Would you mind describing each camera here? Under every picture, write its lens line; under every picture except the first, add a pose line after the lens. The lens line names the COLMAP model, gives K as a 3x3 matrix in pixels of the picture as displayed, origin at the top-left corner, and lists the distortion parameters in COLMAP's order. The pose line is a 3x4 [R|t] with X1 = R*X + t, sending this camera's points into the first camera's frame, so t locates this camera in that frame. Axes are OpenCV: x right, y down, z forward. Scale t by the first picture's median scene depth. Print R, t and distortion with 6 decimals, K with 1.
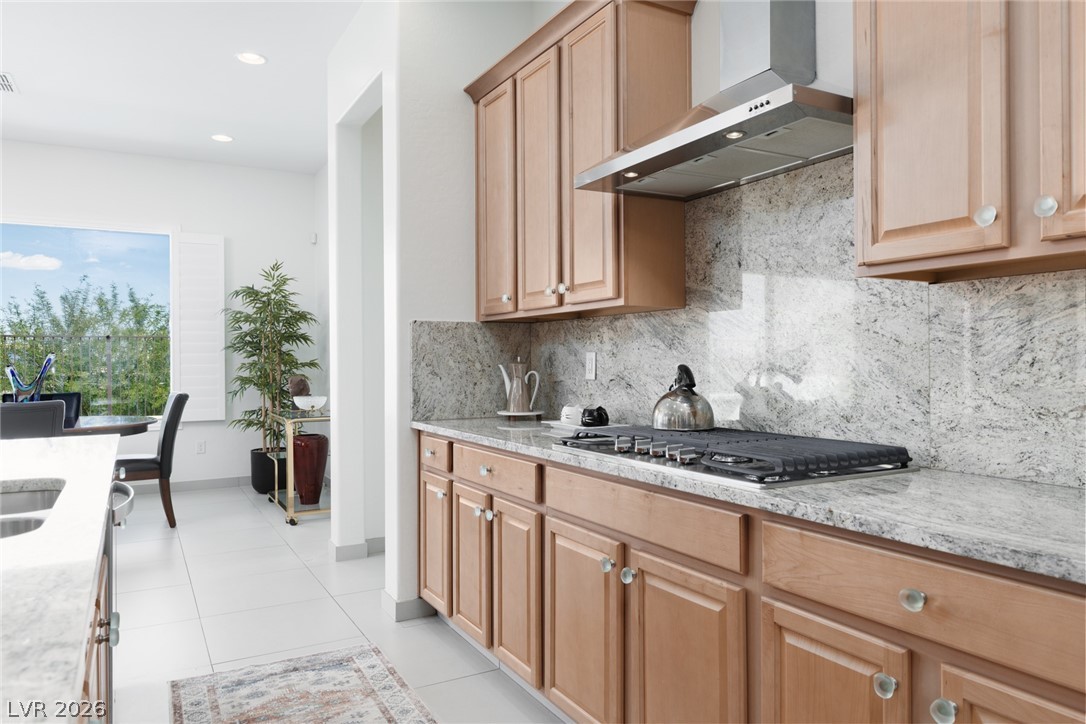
lens RADIAL K [[733.1, 0, 543.0], [0, 733.1, 362.0], [0, 0, 1]] dist [-0.009412, 0.000254]
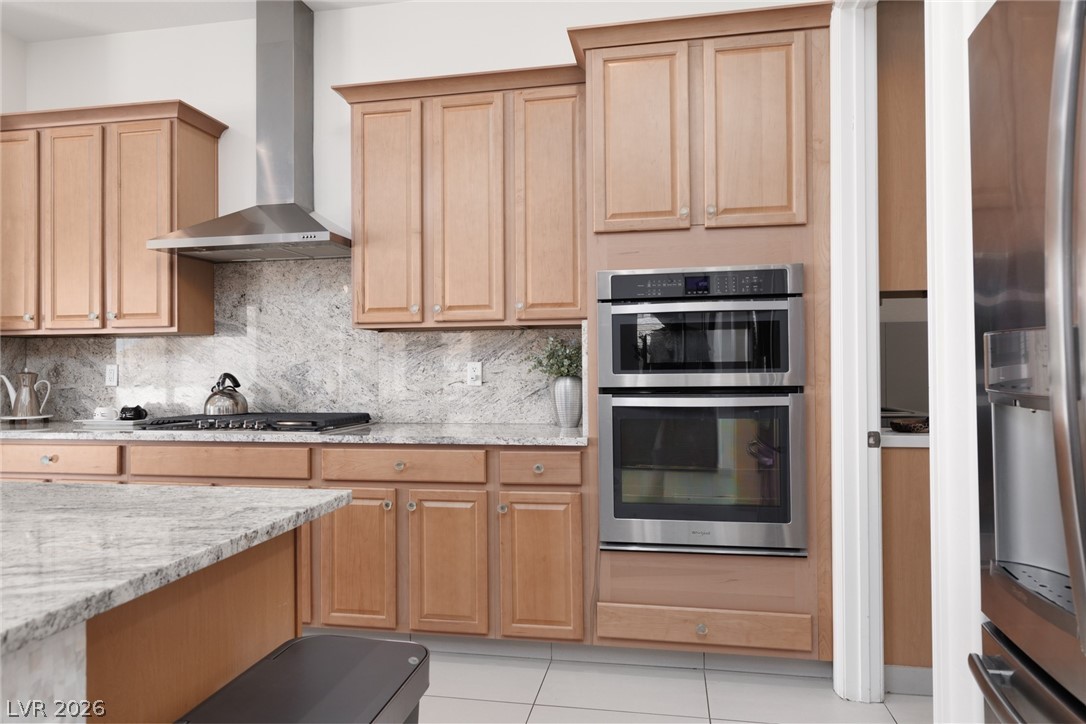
lens RADIAL K [[697.4, 0, 543.0], [0, 697.4, 362.0], [0, 0, 1]] dist [0.001920, 0.000692]
pose [[0.643699, 0.005883, 0.765256, -0.518575], [0.005976, 0.999901, -0.012714, 0.003269], [-0.765256, 0.012757, 0.643600, -0.470622]]
